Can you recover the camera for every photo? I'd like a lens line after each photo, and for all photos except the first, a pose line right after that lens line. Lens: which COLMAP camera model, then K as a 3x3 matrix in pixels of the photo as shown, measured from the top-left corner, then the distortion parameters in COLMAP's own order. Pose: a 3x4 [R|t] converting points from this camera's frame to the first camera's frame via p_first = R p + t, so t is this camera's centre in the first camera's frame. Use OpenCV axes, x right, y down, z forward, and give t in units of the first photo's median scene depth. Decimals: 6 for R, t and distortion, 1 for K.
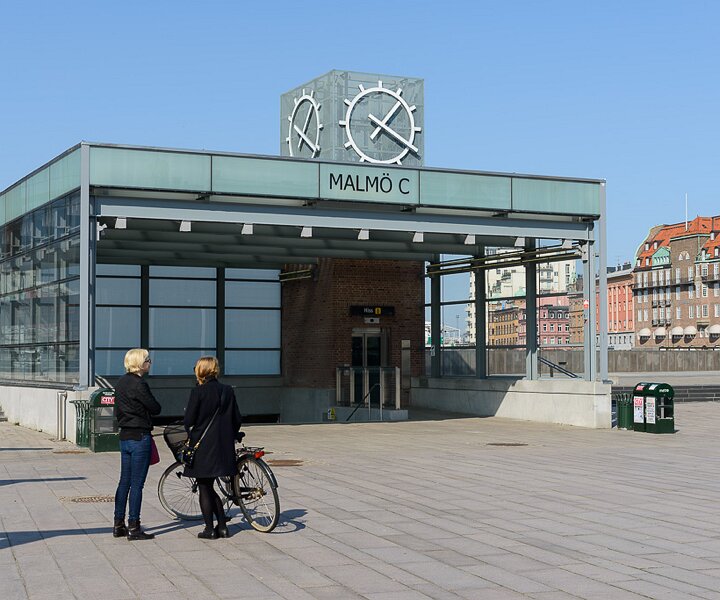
lens RADIAL K [[1275.5, 0, 360.5], [0, 1275.5, 297.2], [0, 0, 1]] dist [-0.185182, 0.000000]
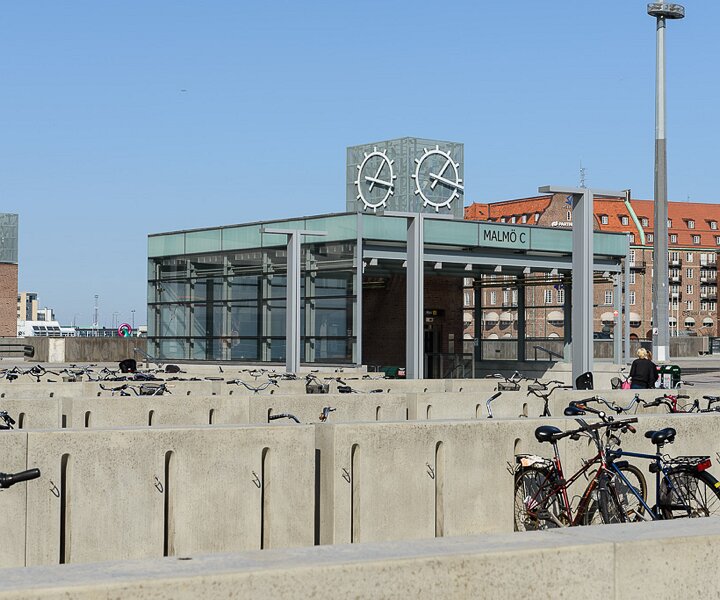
lens RADIAL K [[1464.8, 0, 359.8], [0, 1464.8, 299.5], [0, 0, 1]] dist [0.018632, 0.000000]
pose [[0.972893, 0.012867, 0.230896, -0.492393], [-0.017195, 0.999712, 0.016739, -0.032974], [-0.230614, -0.020256, 0.972834, -0.602905]]
